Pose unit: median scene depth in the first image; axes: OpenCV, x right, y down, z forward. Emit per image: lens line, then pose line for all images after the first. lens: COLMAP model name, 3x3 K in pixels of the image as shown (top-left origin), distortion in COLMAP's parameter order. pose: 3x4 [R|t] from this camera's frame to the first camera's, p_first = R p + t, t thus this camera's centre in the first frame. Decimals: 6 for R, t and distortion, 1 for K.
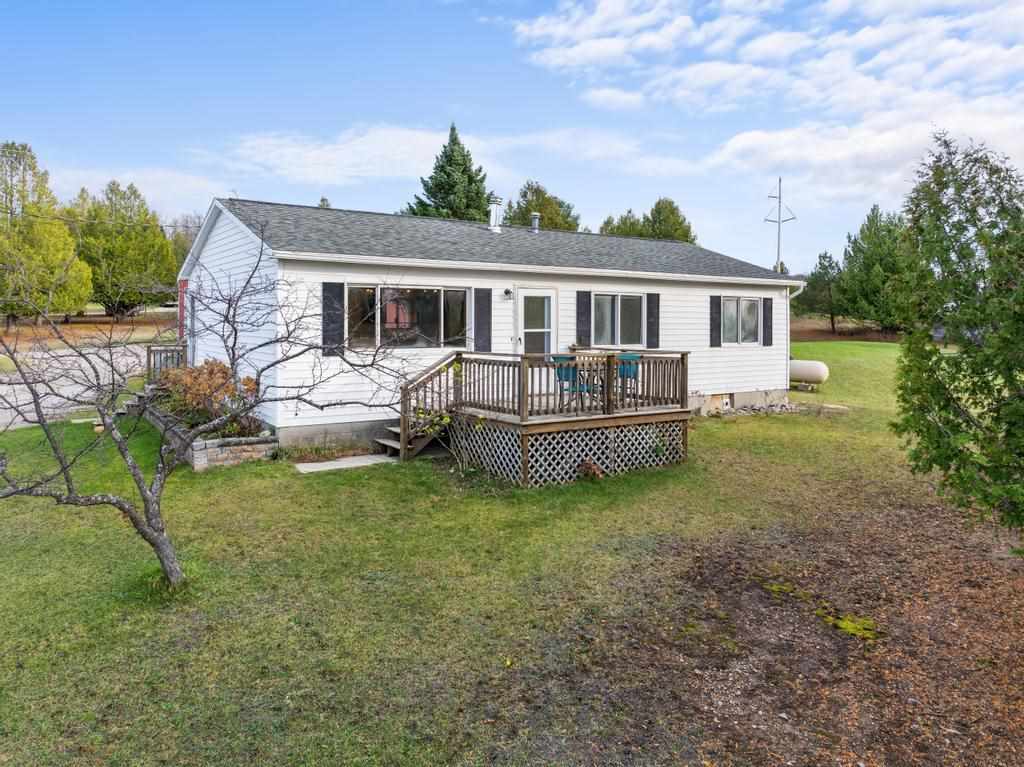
lens RADIAL K [[748.2, 0, 513.7], [0, 748.2, 300.4], [0, 0, 1]] dist [-0.036799, 0.001678]
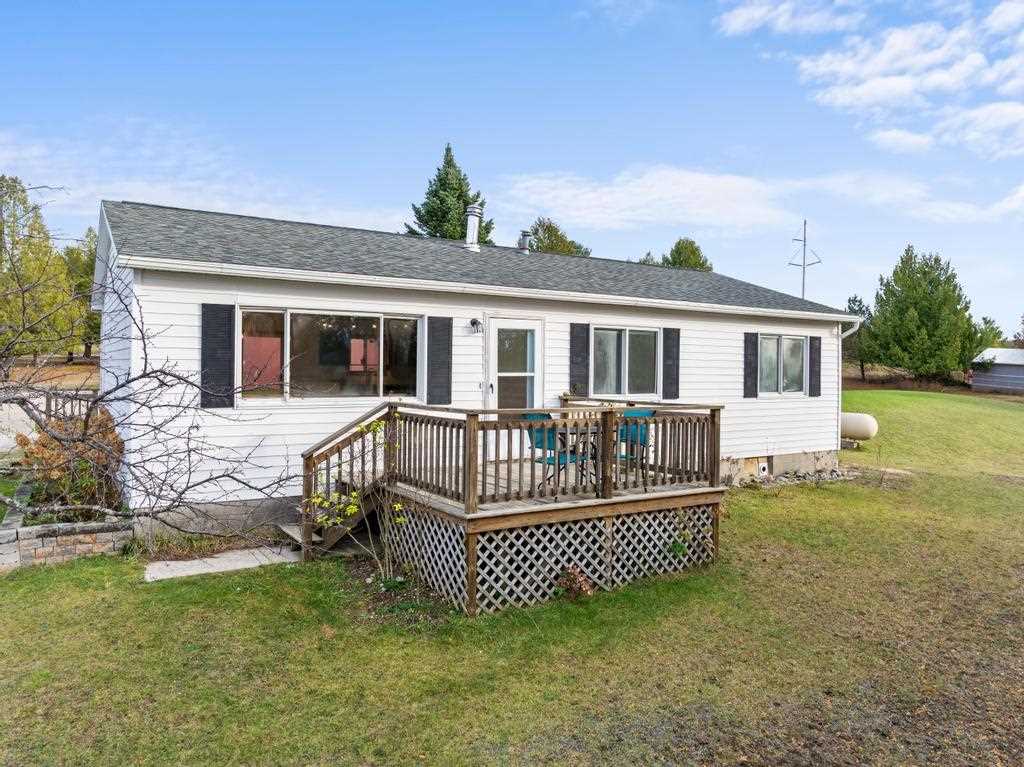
lens RADIAL K [[735.7, 0, 512.2], [0, 735.7, 346.5], [0, 0, 1]] dist [-0.042527, -0.004618]
pose [[0.999512, 0.006491, -0.030539, 0.057967], [-0.006496, 0.999979, -0.000087, 0.013916], [0.030538, 0.000285, 0.999534, 0.303095]]
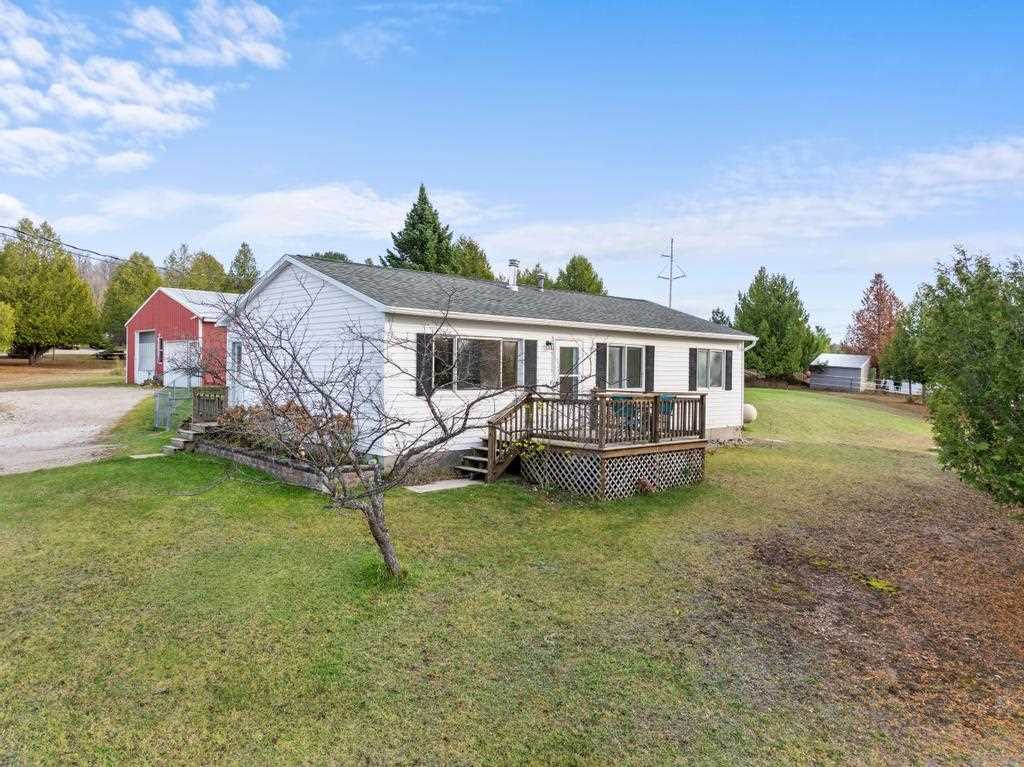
lens RADIAL K [[729.5, 0, 513.2], [0, 729.5, 351.8], [0, 0, 1]] dist [-0.038474, -0.001395]
pose [[0.987698, 0.012993, 0.155831, -0.274456], [-0.013938, 0.999891, 0.004971, -0.002862], [-0.155750, -0.007082, 0.987771, -0.154314]]
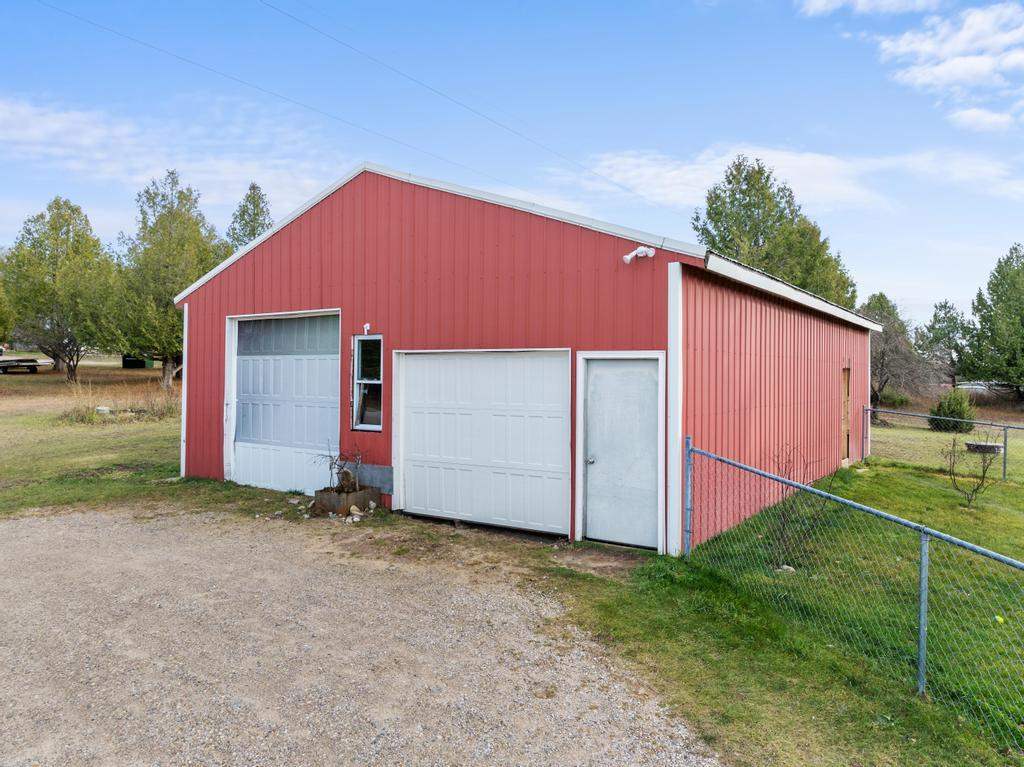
lens RADIAL K [[729.5, 0, 513.2], [0, 729.5, 351.8], [0, 0, 1]] dist [-0.038474, -0.001395]
pose [[0.955981, 0.009869, 0.293263, -1.284887], [-0.011158, 0.999934, 0.002723, -0.013670], [-0.293217, -0.005876, 0.956028, 2.053398]]
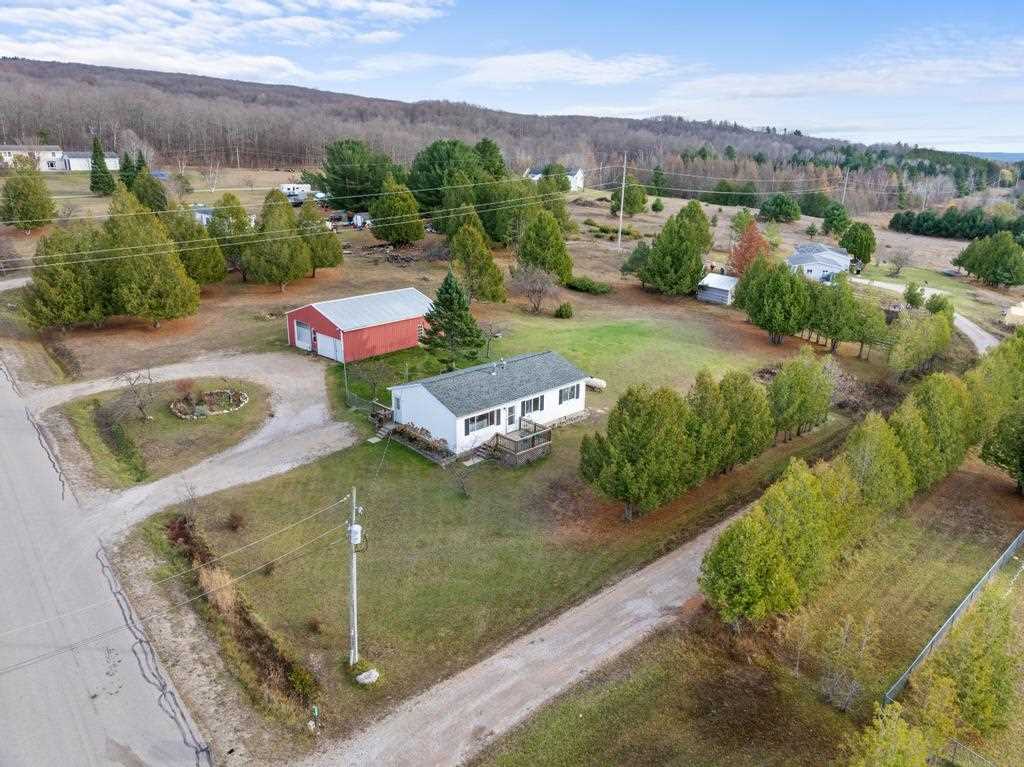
lens RADIAL K [[729.5, 0, 513.2], [0, 729.5, 351.8], [0, 0, 1]] dist [-0.038474, -0.001395]
pose [[0.986463, -0.038663, 0.159359, -0.592961], [-0.010178, 0.955497, 0.294827, -1.506031], [-0.163666, -0.292458, 0.942169, -2.607012]]
